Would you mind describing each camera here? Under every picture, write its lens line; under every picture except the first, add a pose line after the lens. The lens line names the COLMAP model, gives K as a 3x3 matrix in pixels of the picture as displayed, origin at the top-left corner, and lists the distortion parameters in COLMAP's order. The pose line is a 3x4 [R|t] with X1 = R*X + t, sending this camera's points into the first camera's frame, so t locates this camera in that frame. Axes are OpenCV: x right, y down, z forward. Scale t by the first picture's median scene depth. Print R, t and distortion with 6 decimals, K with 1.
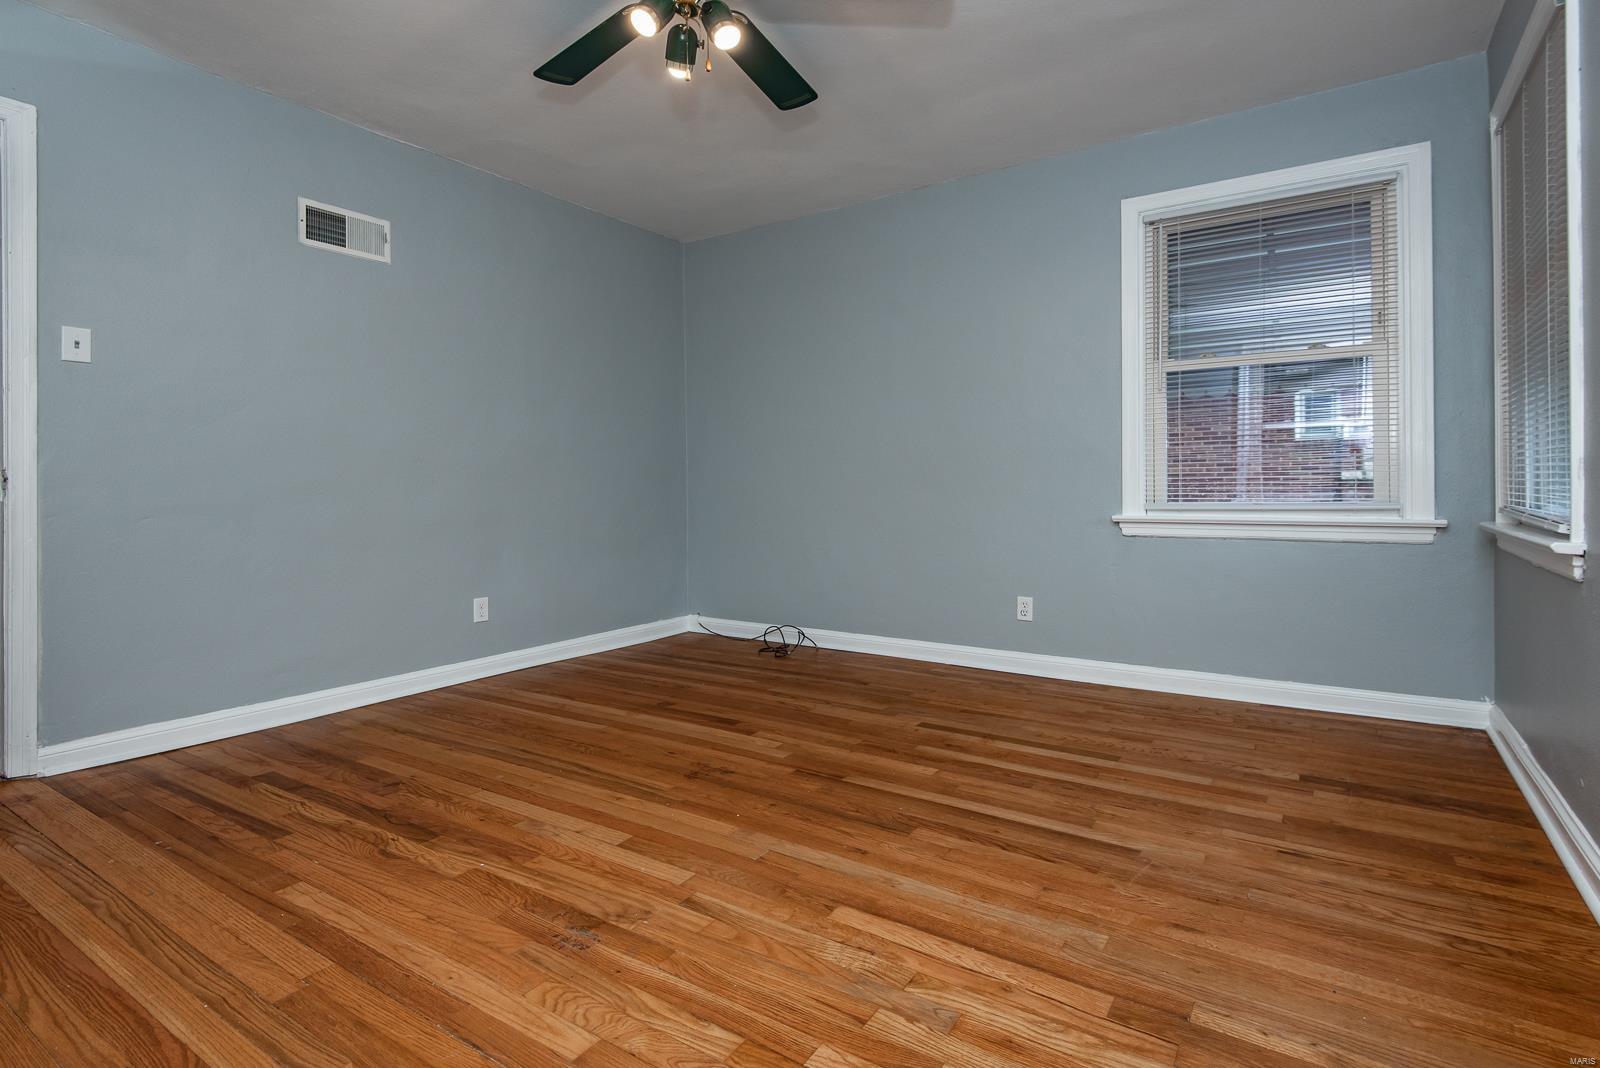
lens RADIAL K [[789.3, 0, 765.5], [0, 789.3, 503.0], [0, 0, 1]] dist [0.051986, -0.024943]
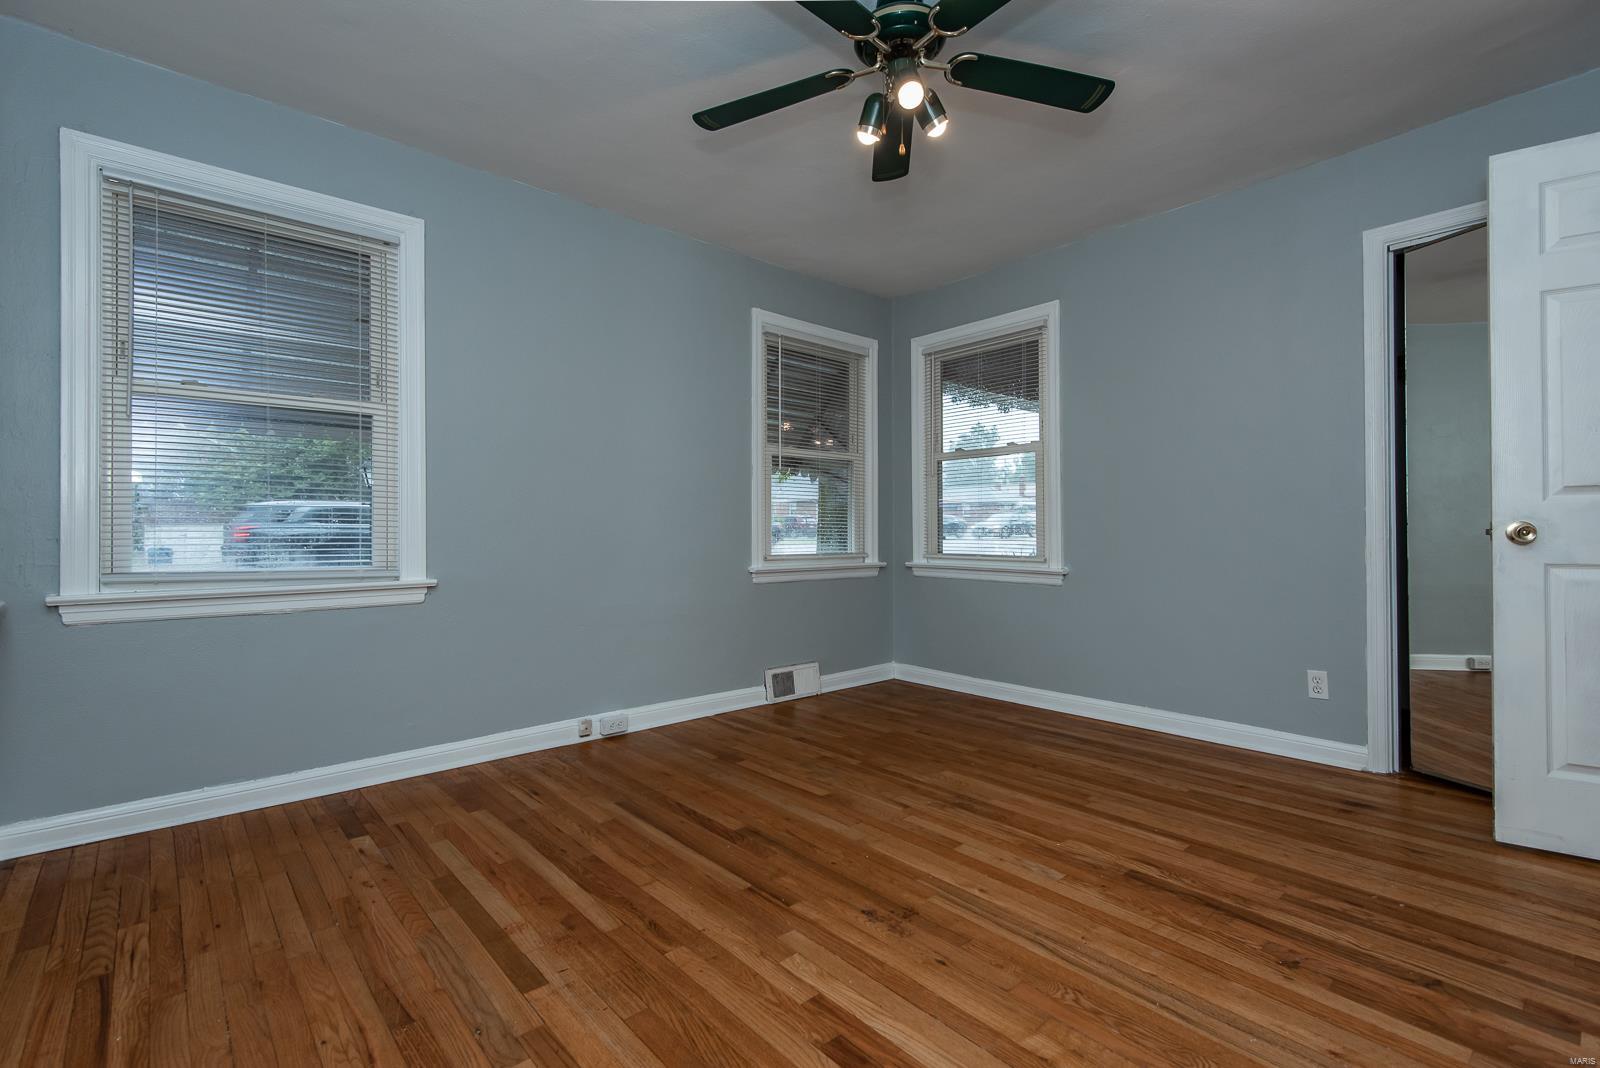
lens RADIAL K [[741.6, 0, 800.0], [0, 741.6, 534.0], [0, 0, 1]] dist [0.038471, -0.019467]
pose [[-0.976609, 0.004812, 0.214970, -0.178212], [0.010927, 0.999568, 0.027269, -0.112680], [-0.214746, 0.028980, -0.976240, 2.105574]]
